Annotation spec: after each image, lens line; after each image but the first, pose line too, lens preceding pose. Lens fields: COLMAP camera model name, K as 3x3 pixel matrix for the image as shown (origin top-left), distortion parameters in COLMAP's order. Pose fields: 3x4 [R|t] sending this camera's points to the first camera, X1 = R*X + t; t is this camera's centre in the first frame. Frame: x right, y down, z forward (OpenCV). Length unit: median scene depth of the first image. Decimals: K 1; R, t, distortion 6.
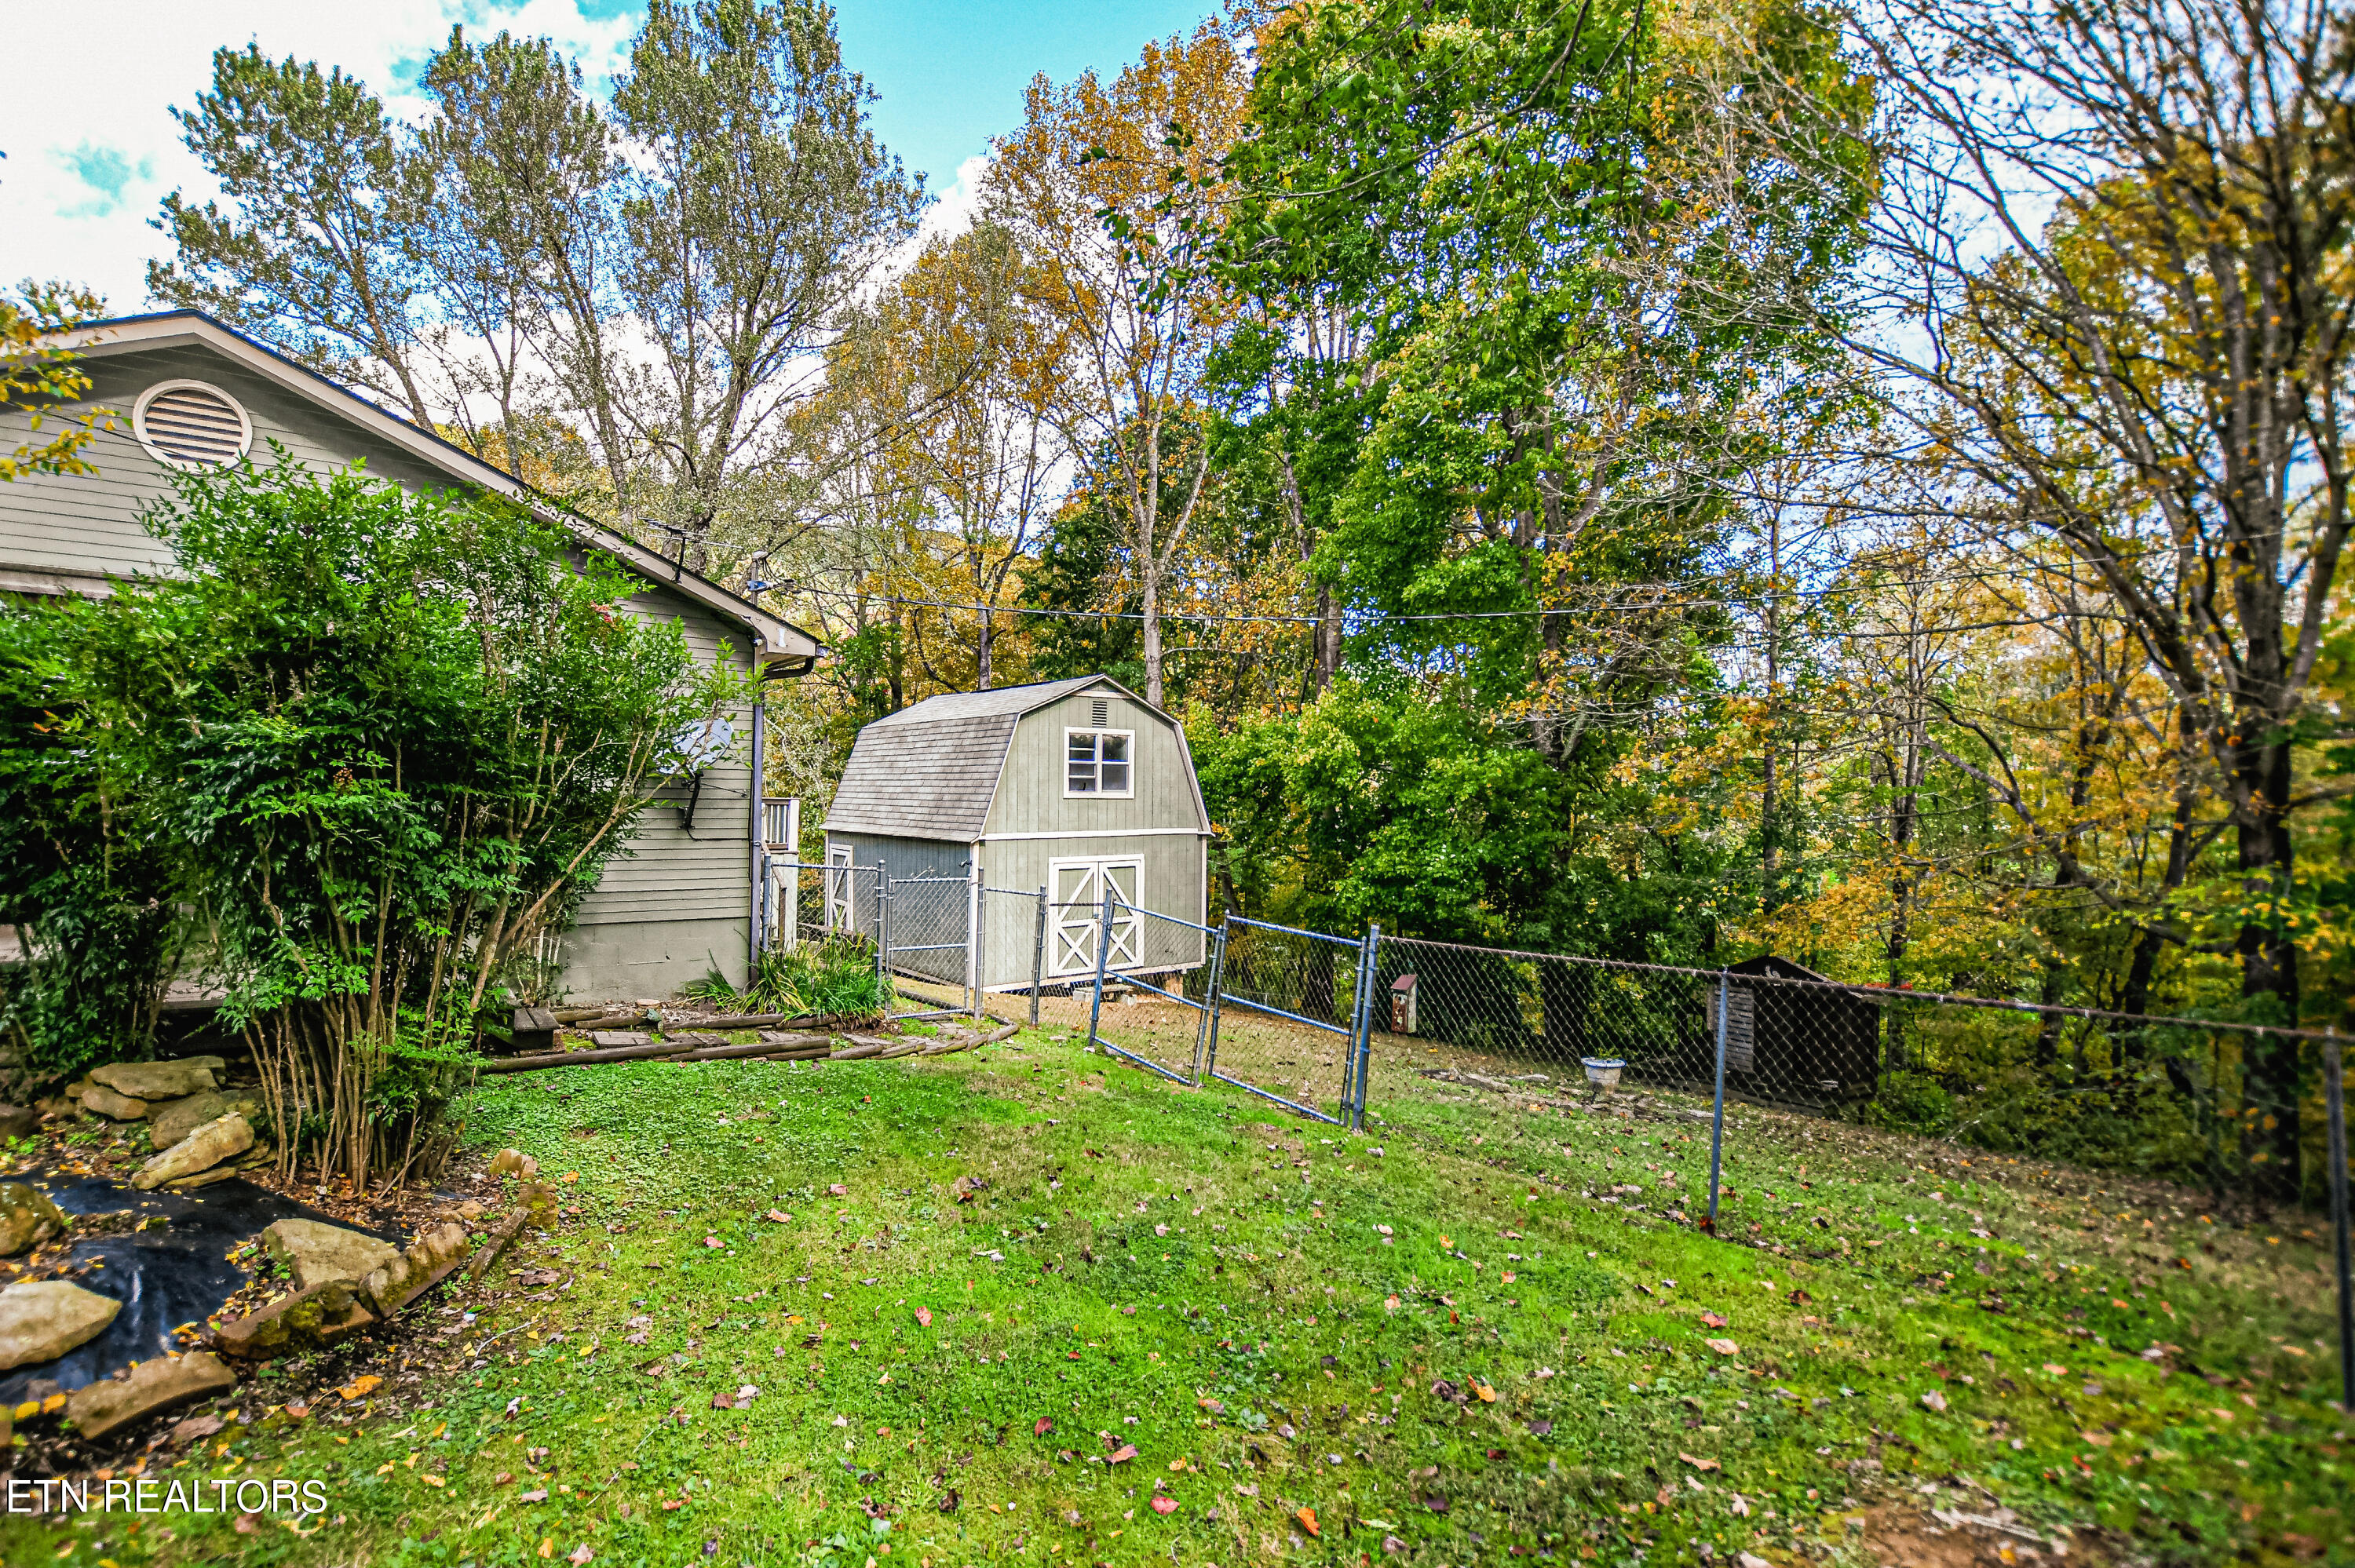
lens RADIAL K [[1108.7, 0, 1175.2], [0, 1108.7, 782.2], [0, 0, 1]] dist [-0.028143, 0.002562]
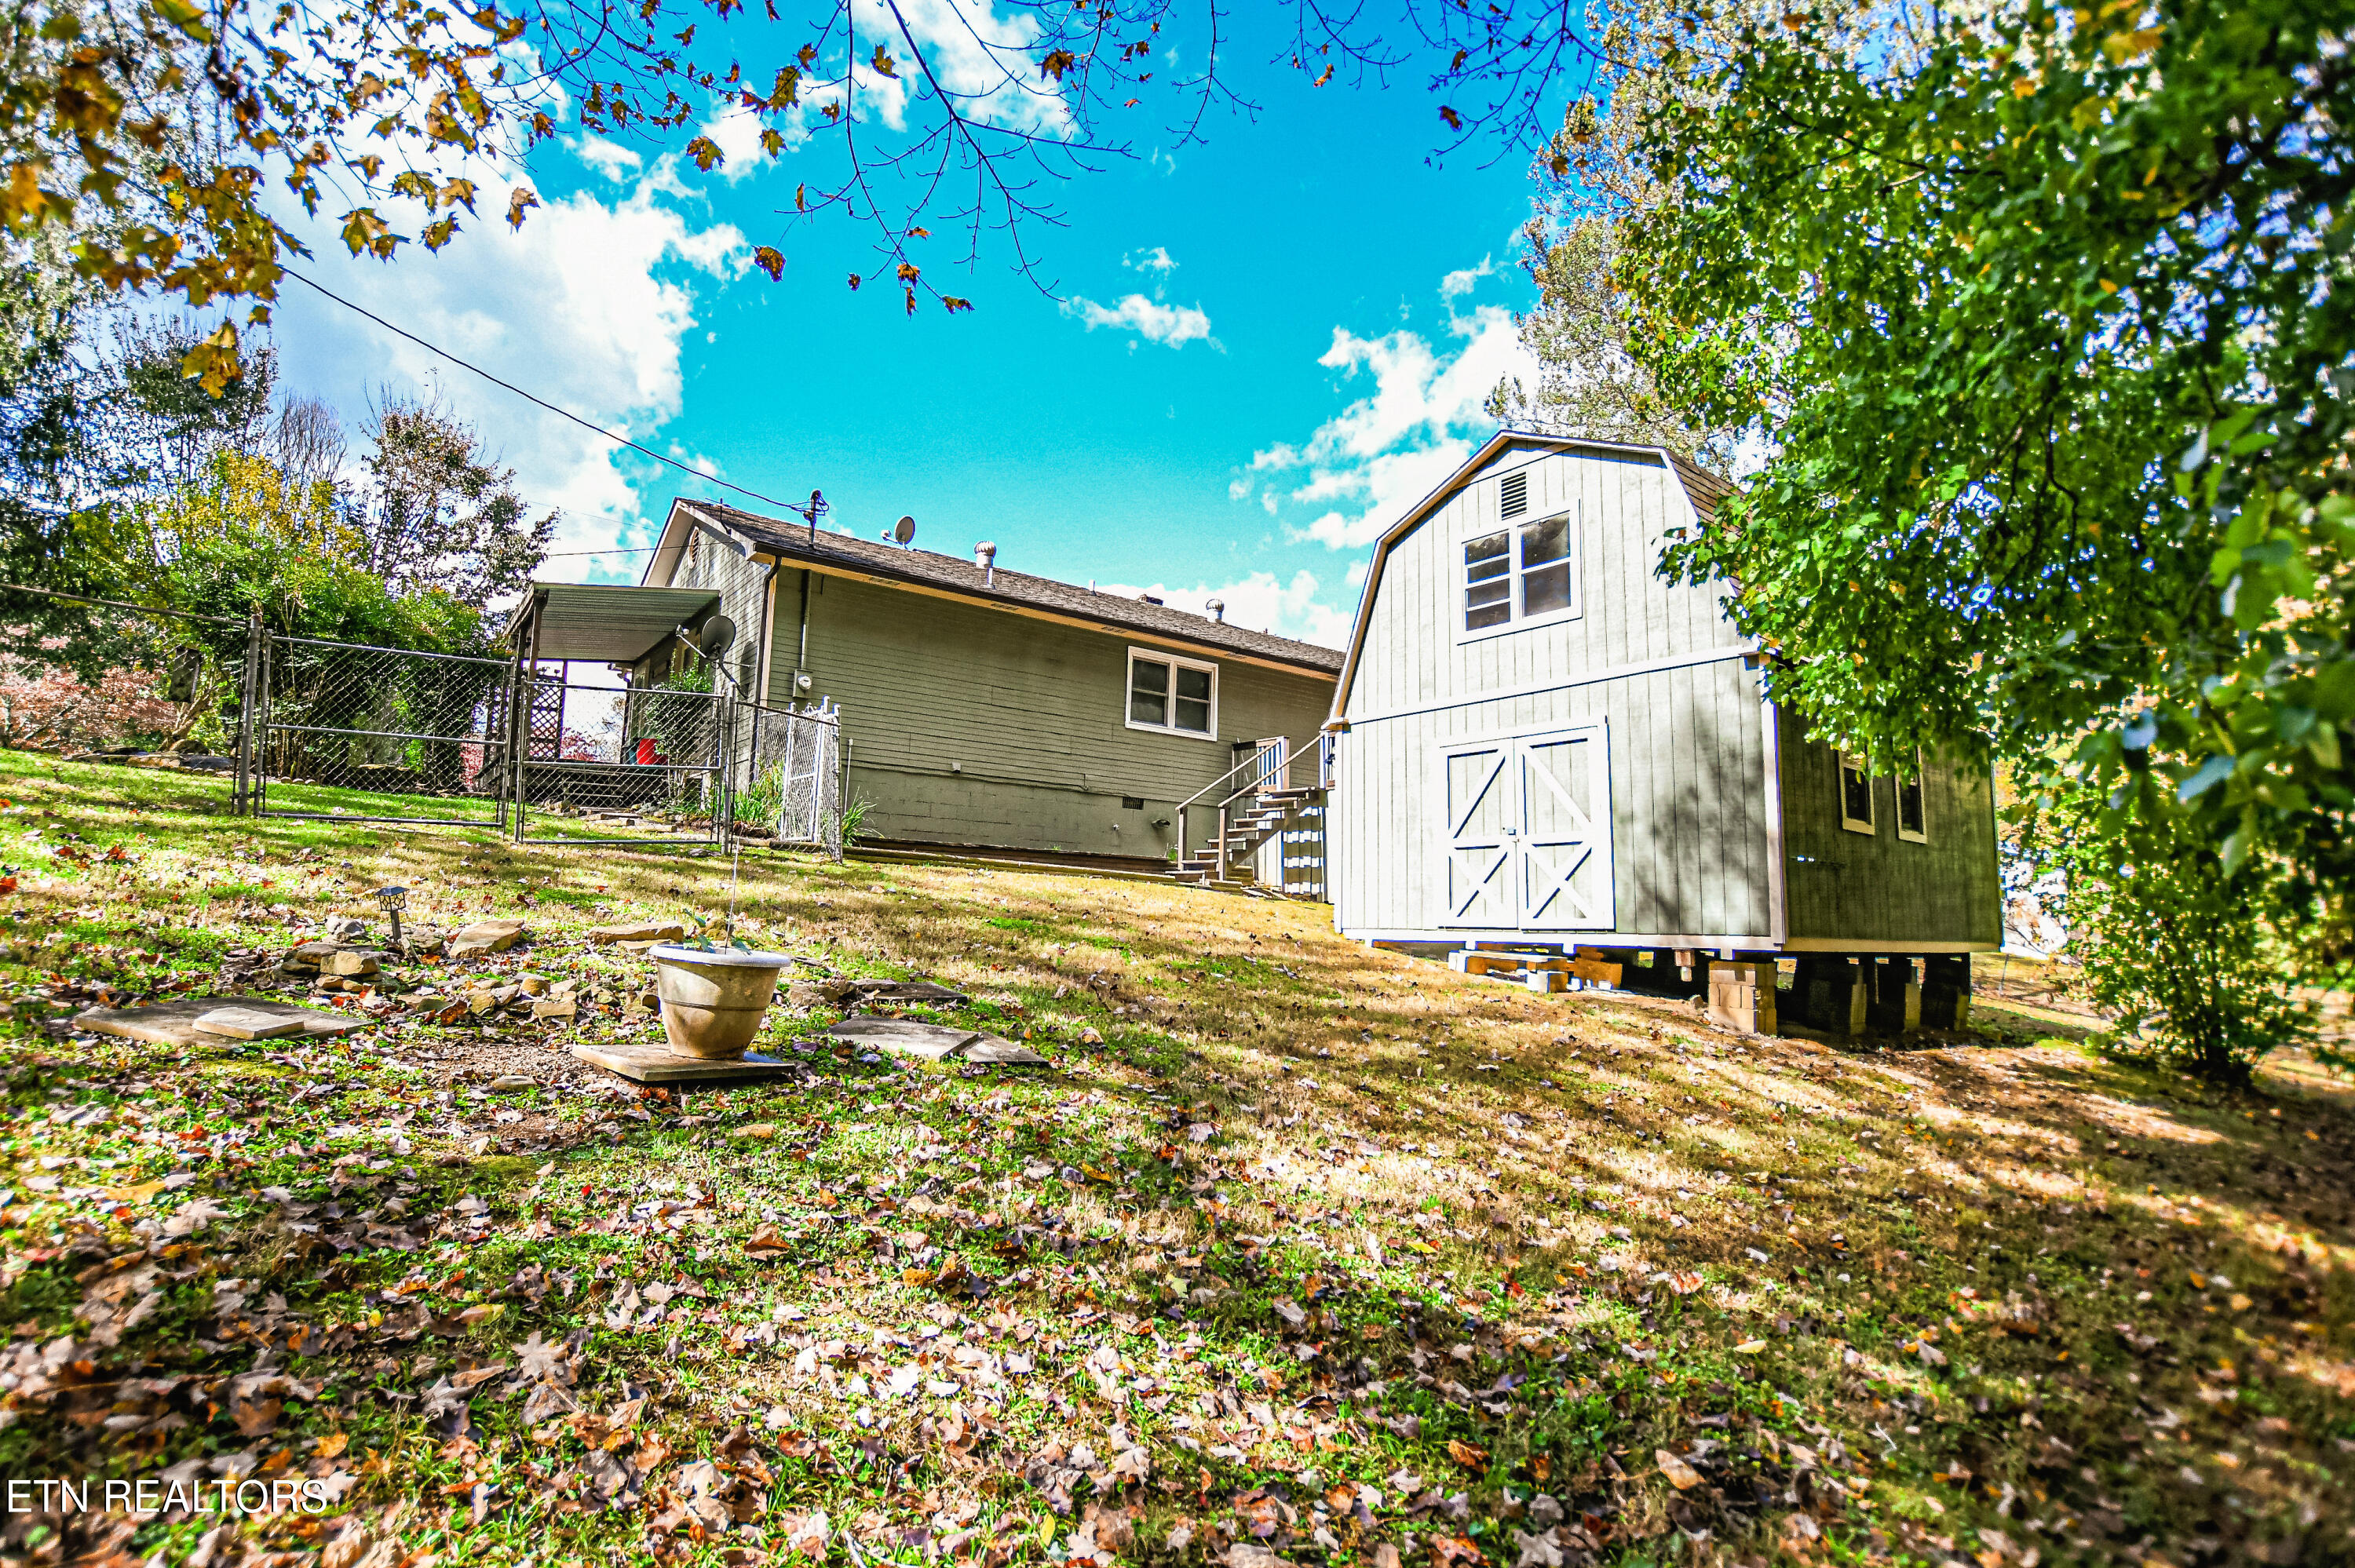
lens RADIAL K [[1108.7, 0, 1174.0], [0, 1108.7, 781.5], [0, 0, 1]] dist [-0.028143, 0.002562]
pose [[0.000601, -0.139905, -0.990165, 0.499117], [-0.023662, 0.989886, -0.139880, 0.179071], [0.999720, 0.023513, -0.002716, 0.822701]]
